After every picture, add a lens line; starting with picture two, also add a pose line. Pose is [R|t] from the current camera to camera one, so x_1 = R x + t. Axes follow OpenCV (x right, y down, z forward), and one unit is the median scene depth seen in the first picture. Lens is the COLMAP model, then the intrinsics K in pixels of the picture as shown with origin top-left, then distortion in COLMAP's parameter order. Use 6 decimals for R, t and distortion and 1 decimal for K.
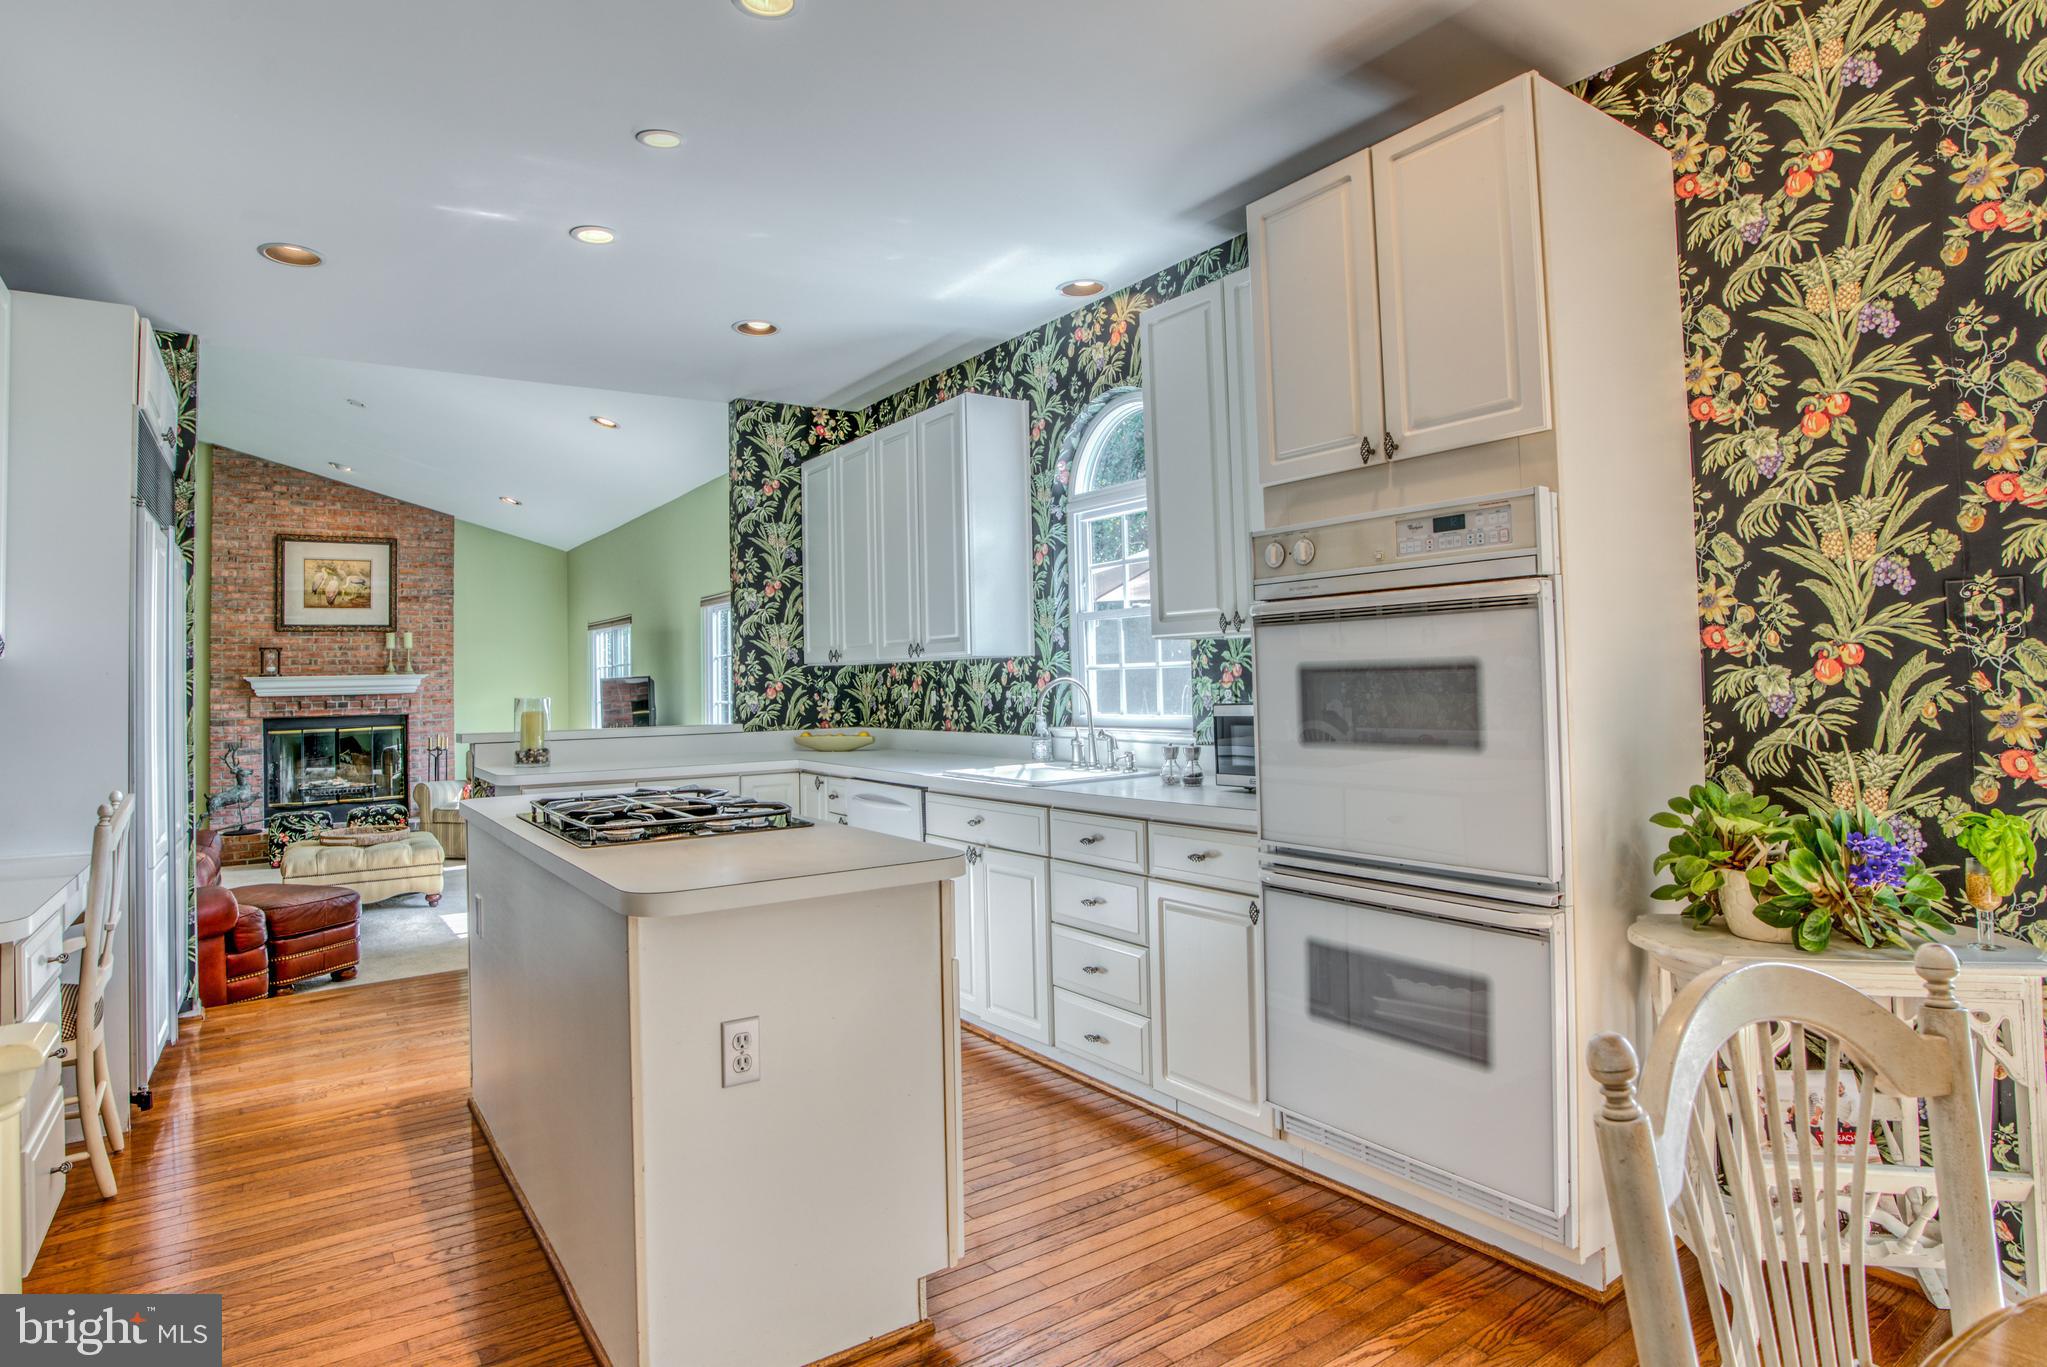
lens RADIAL K [[1098.8, 0, 1015.8], [0, 1098.8, 634.1], [0, 0, 1]] dist [-0.081944, 0.038673]
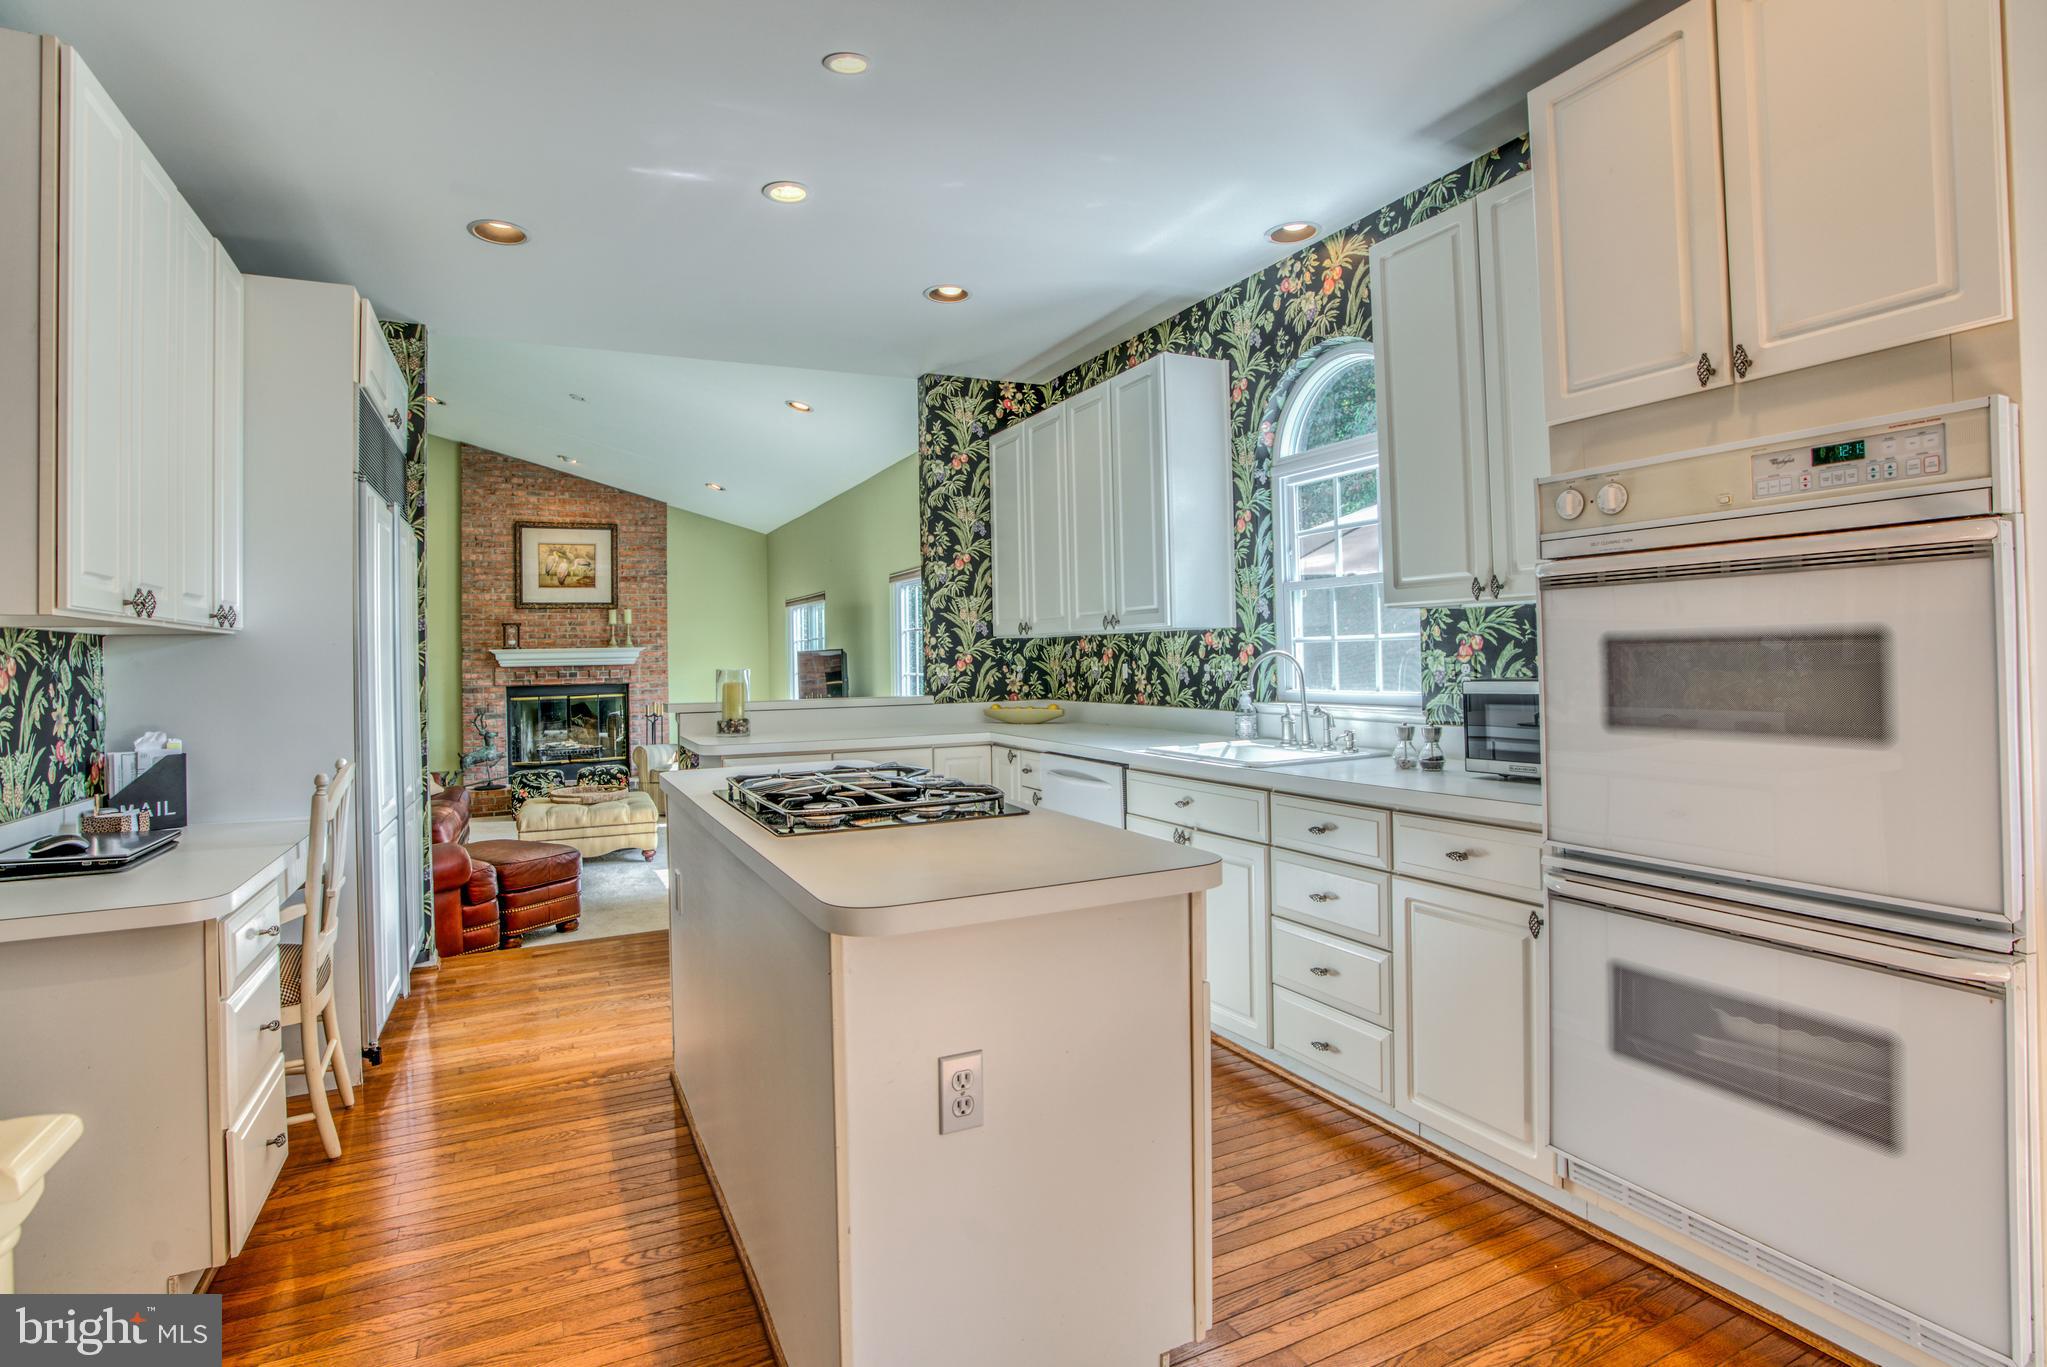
lens RADIAL K [[1010.2, 0, 1018.9], [0, 1010.2, 634.9], [0, 0, 1]] dist [-0.084749, 0.043179]
pose [[0.989012, 0.000453, -0.147834, -0.035246], [0.002964, 0.999734, 0.022890, 0.004935], [0.147805, -0.023077, 0.988747, 0.092639]]
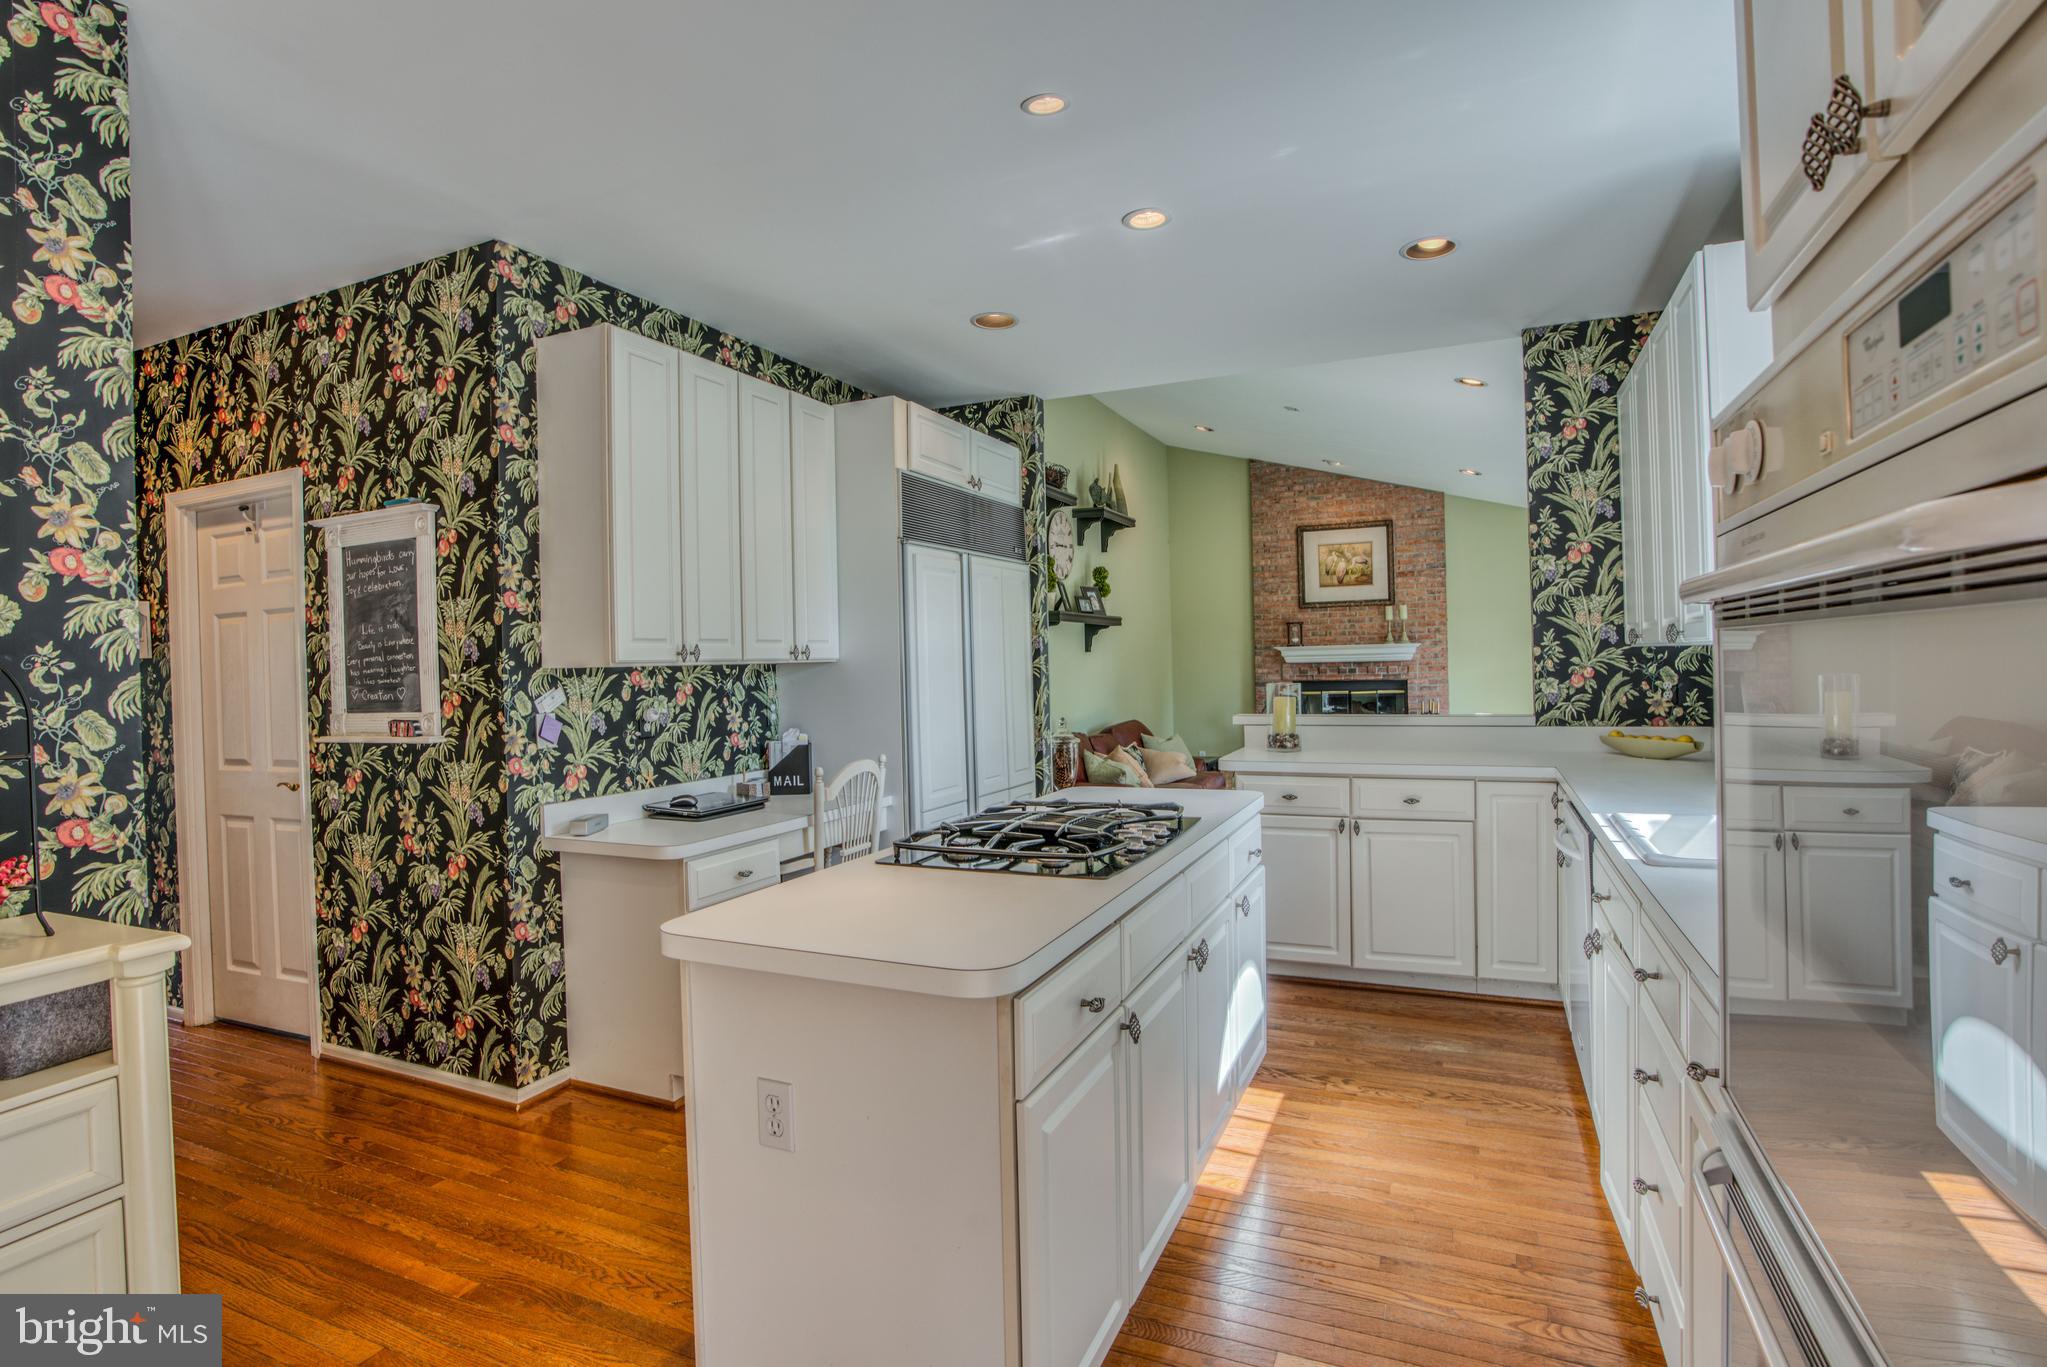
lens RADIAL K [[1020.7, 0, 1052.6], [0, 1020.7, 657.1], [0, 0, 1]] dist [-0.031590, 0.000525]
pose [[0.542225, 0.010415, -0.840169, 0.214324], [0.043852, 0.998210, 0.040675, -0.012518], [0.839088, -0.058898, 0.540798, 0.274209]]
